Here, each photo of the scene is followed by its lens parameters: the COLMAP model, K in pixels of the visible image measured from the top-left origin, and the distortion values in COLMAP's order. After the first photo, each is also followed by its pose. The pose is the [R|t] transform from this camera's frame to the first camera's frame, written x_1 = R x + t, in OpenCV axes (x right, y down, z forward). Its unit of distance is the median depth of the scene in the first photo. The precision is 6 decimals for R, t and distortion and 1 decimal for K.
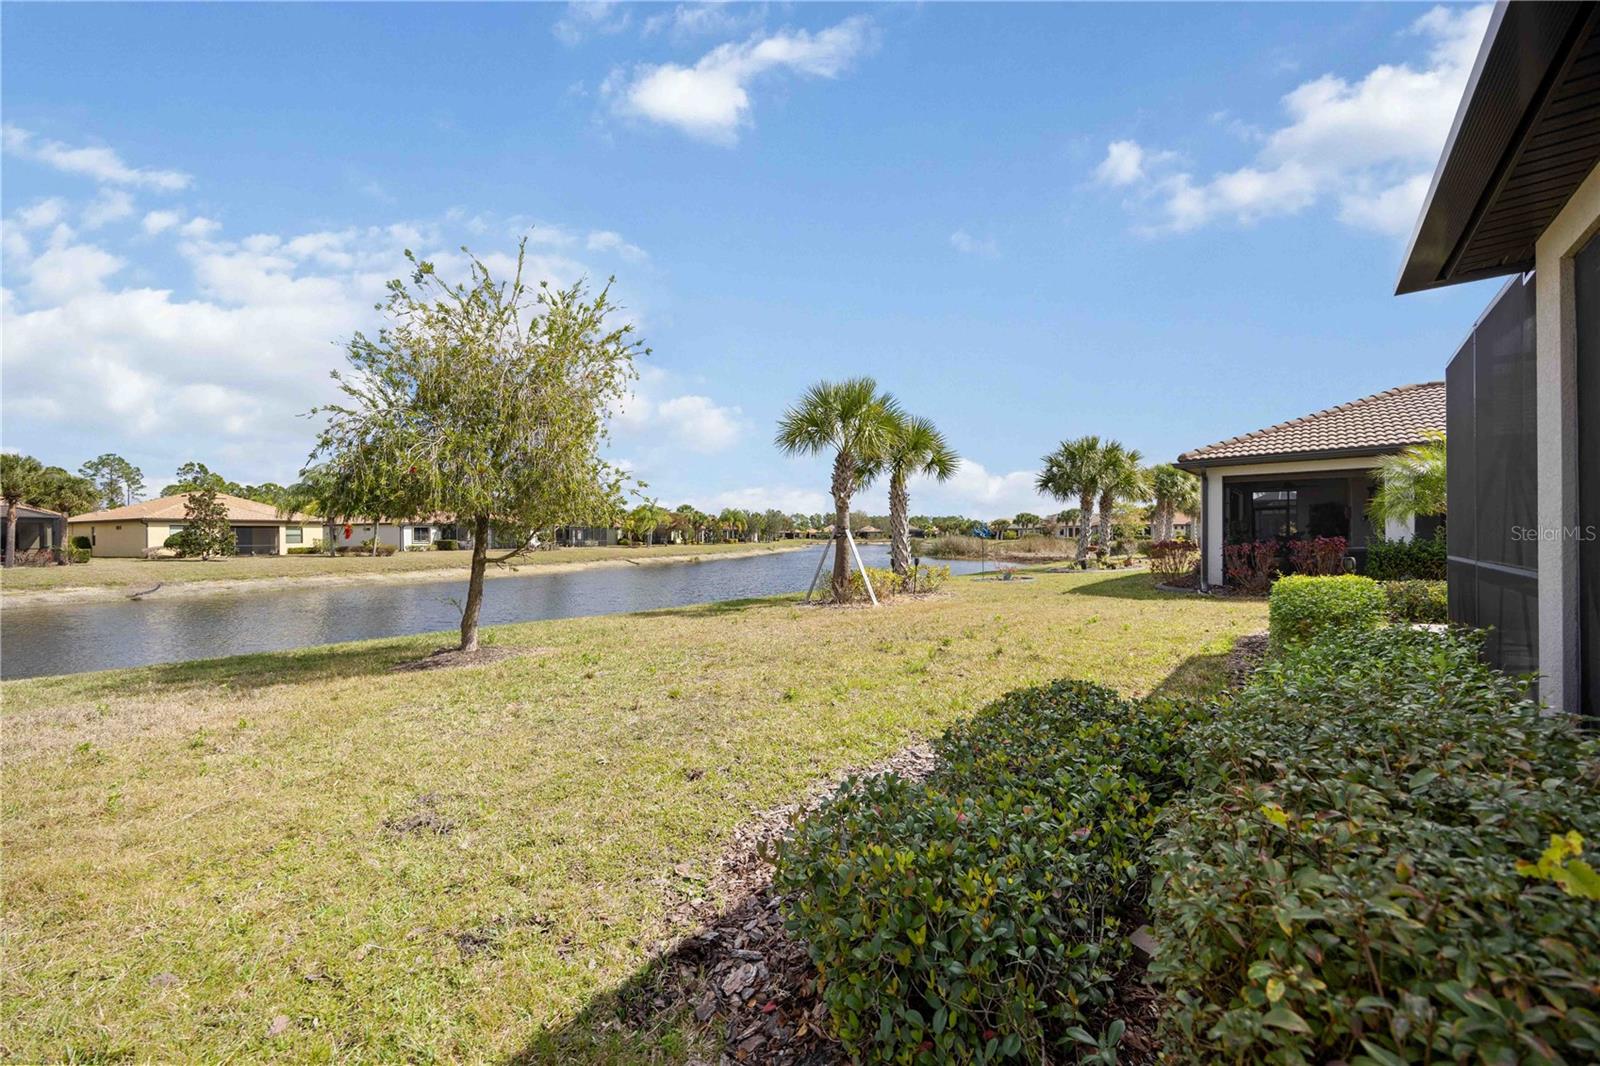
lens RADIAL K [[614.6, 0, 804.3], [0, 614.6, 534.5], [0, 0, 1]] dist [0.002623, 0.000553]
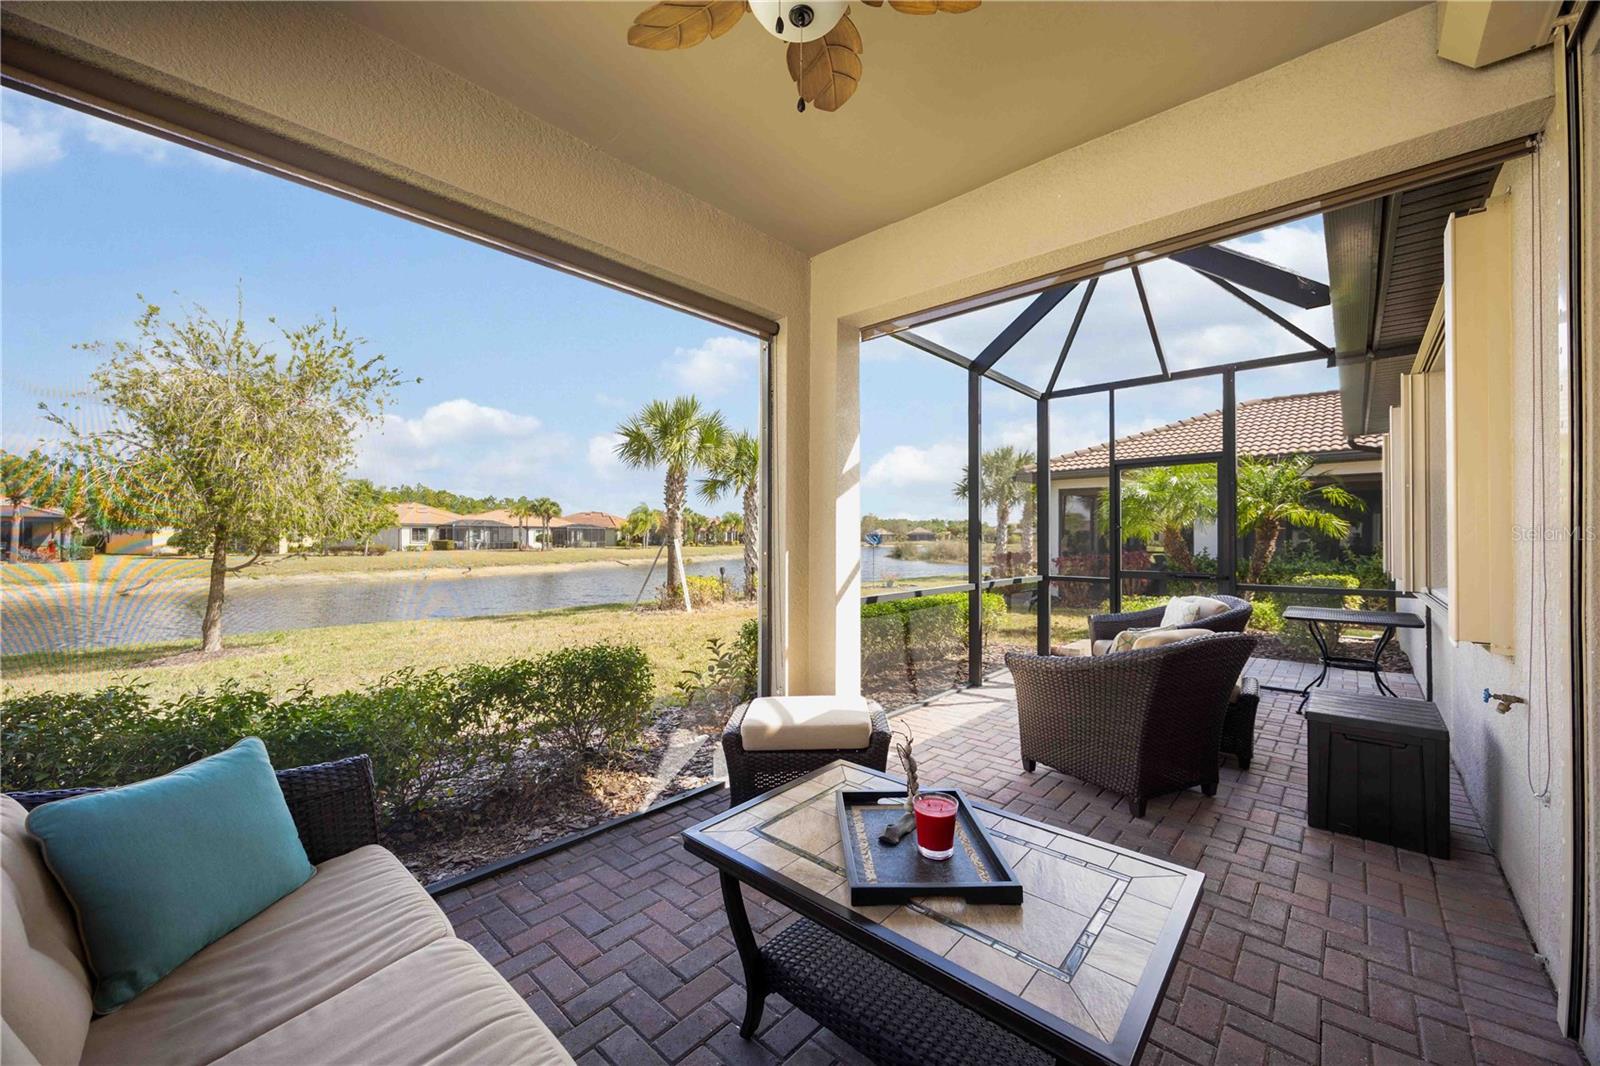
lens RADIAL K [[614.6, 0, 806.6], [0, 614.6, 534.6], [0, 0, 1]] dist [0.002623, 0.000553]
pose [[0.998994, 0.007806, -0.044152, 0.111636], [-0.007886, 0.999968, -0.001651, -0.005213], [0.044138, 0.001998, 0.999023, -0.012761]]
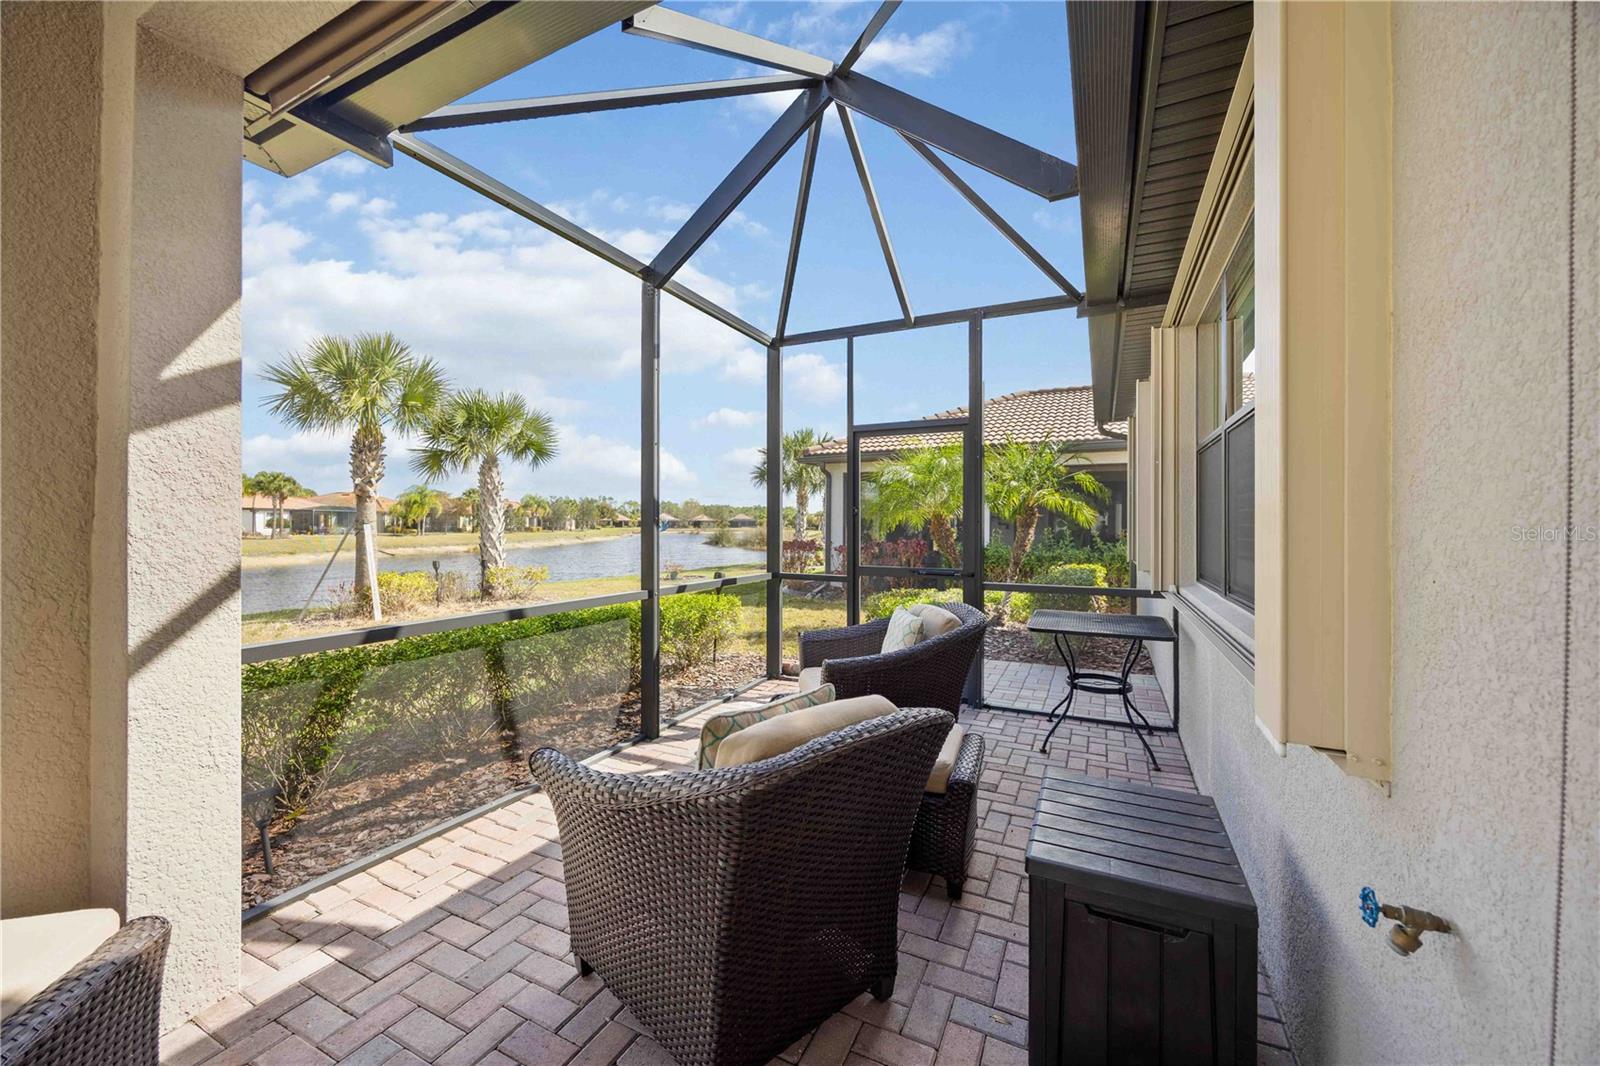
lens RADIAL K [[614.6, 0, 807.3], [0, 614.6, 523.2], [0, 0, 1]] dist [0.002623, 0.000553]
pose [[0.972202, 0.012651, 0.233801, 0.145952], [-0.012728, 0.999918, -0.001180, -0.005322], [-0.233797, -0.001828, 0.972284, 0.029814]]
